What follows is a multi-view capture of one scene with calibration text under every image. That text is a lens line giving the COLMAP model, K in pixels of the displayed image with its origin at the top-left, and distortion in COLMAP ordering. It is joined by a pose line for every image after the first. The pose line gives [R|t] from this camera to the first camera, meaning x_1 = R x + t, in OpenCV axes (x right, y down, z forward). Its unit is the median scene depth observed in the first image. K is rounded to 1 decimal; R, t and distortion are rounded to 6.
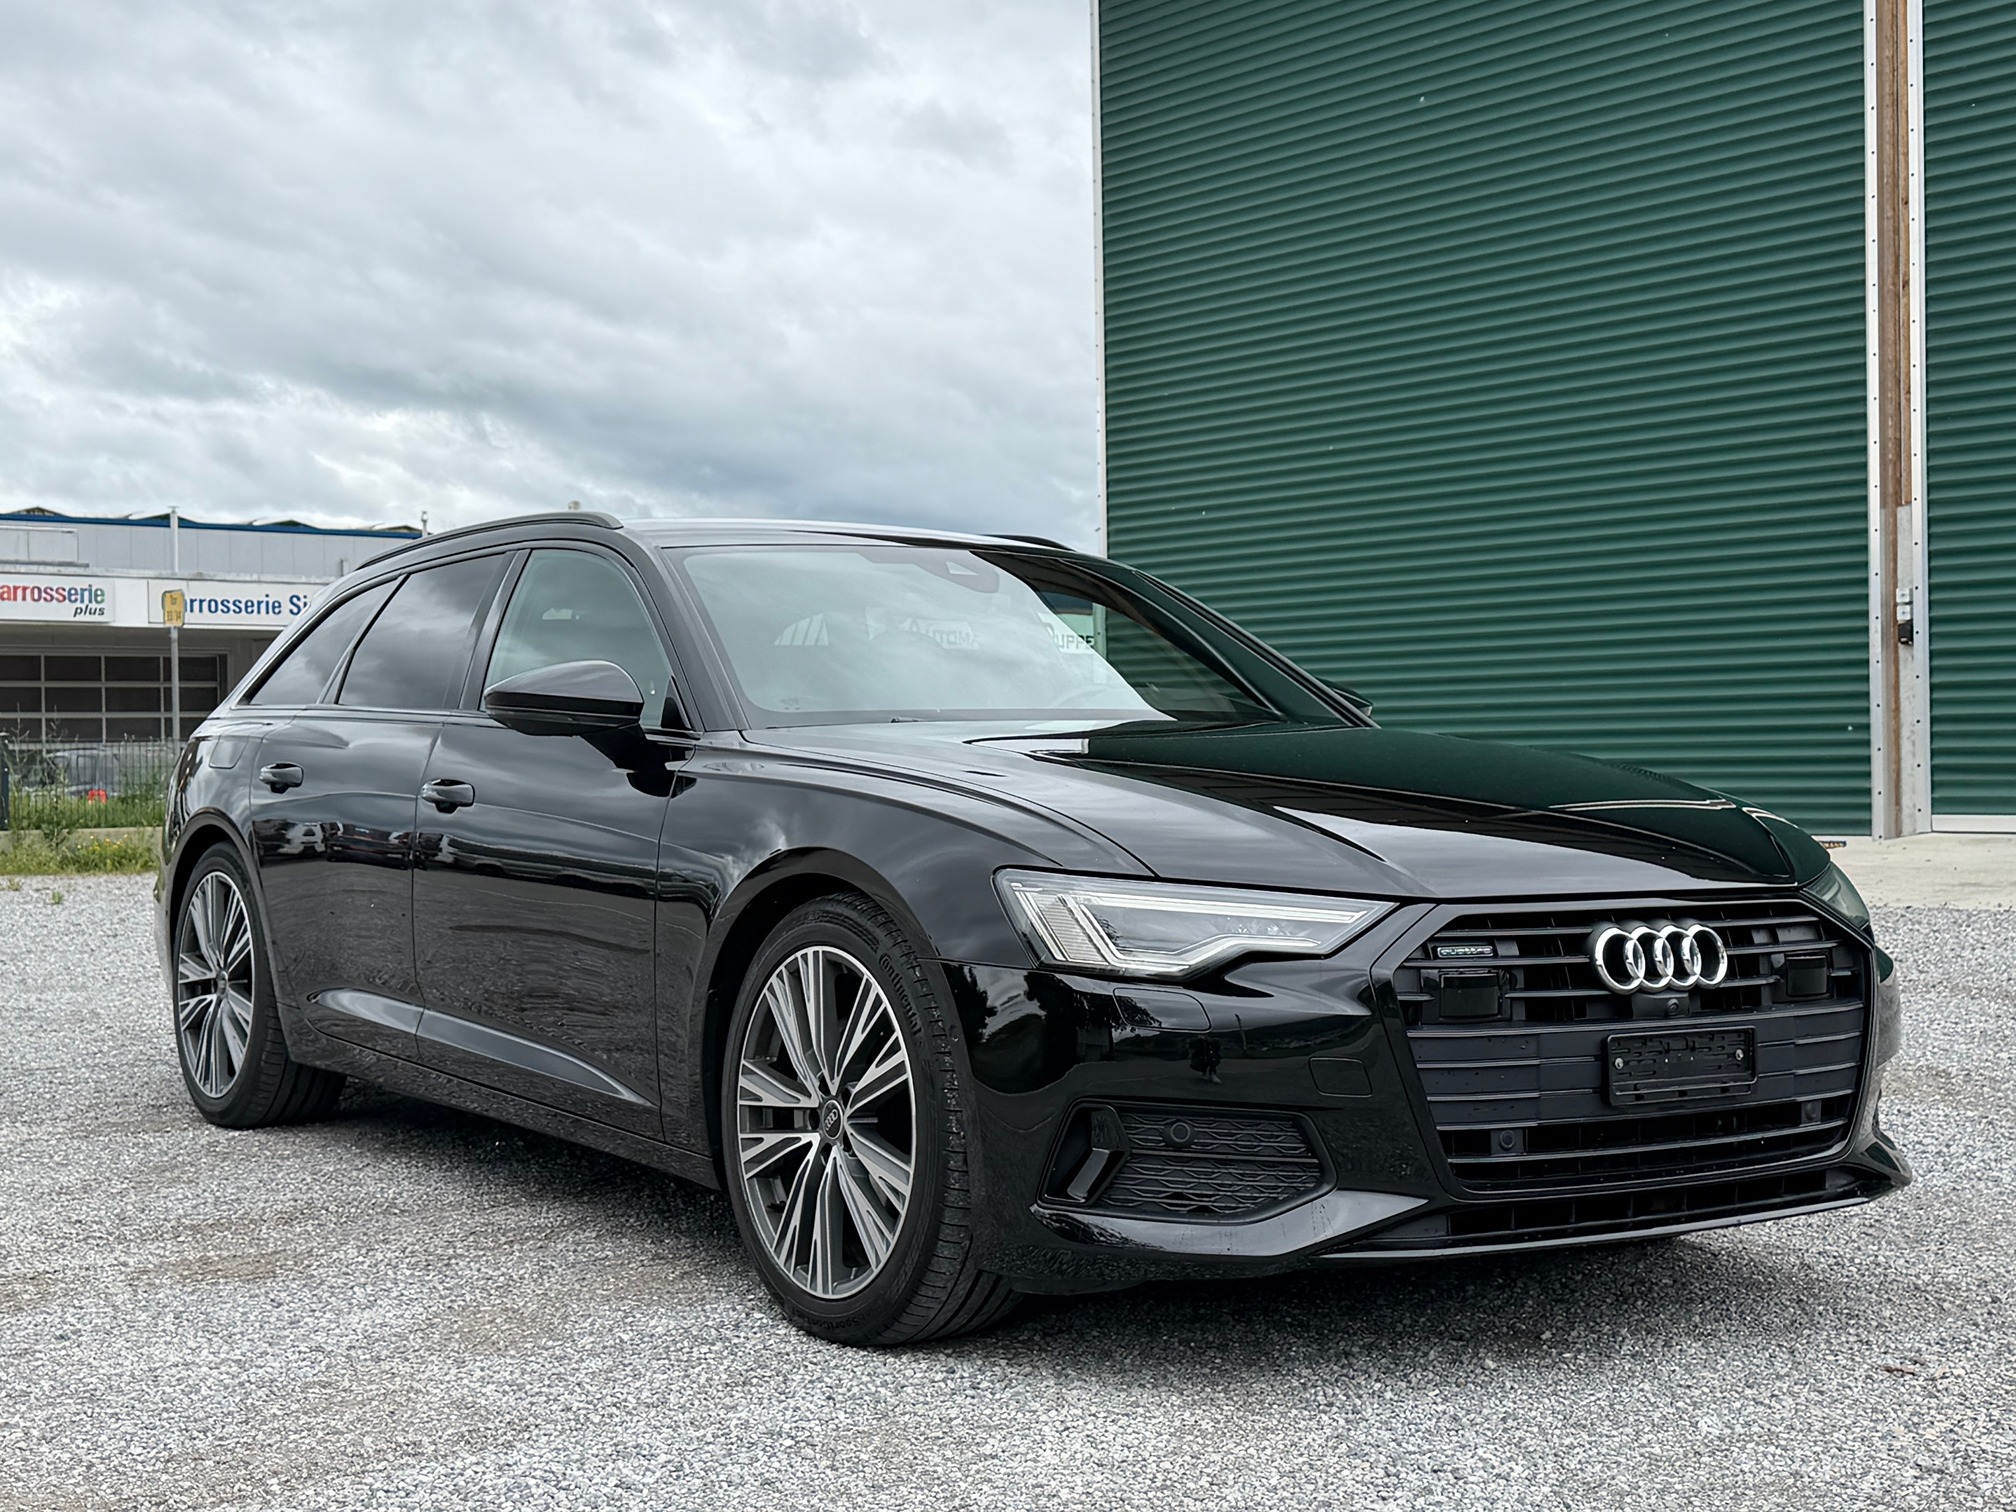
lens RADIAL K [[3538.8, 0, 1010.5], [0, 3538.8, 762.1], [0, 0, 1]] dist [0.059577, 0.000000]
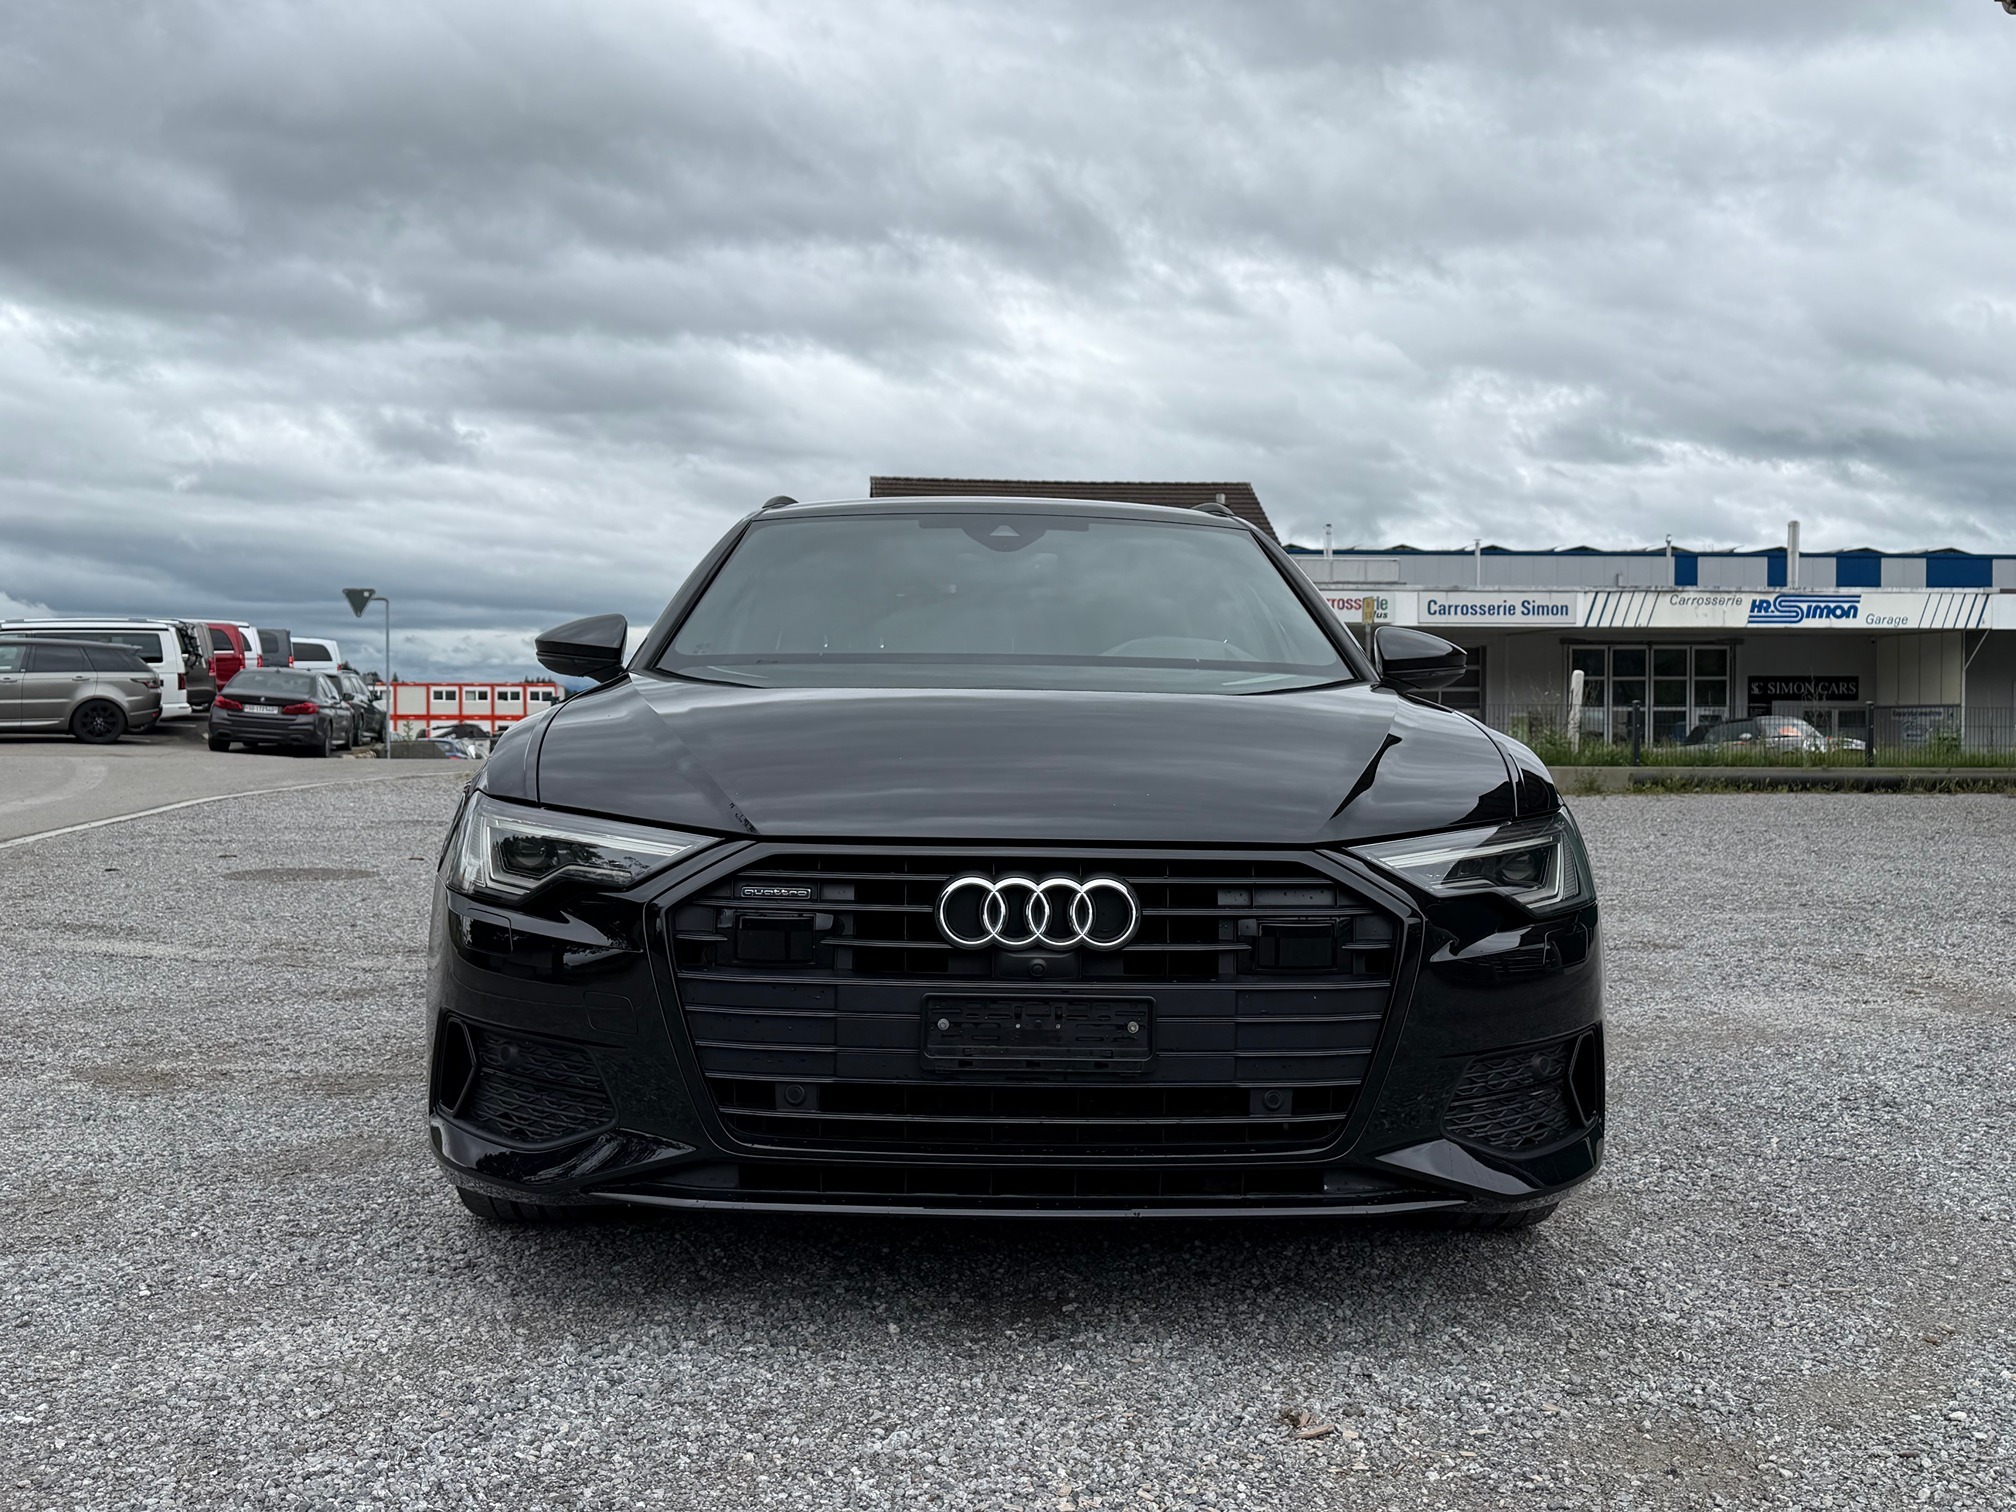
lens RADIAL K [[2332.8, 0, 1002.0], [0, 2332.8, 758.1], [0, 0, 1]] dist [0.127999, 0.000000]
pose [[0.793799, 0.021046, -0.607816, 0.531154], [-0.015084, 0.999775, 0.014917, 0.006528], [0.607993, -0.002673, 0.793938, 0.510722]]
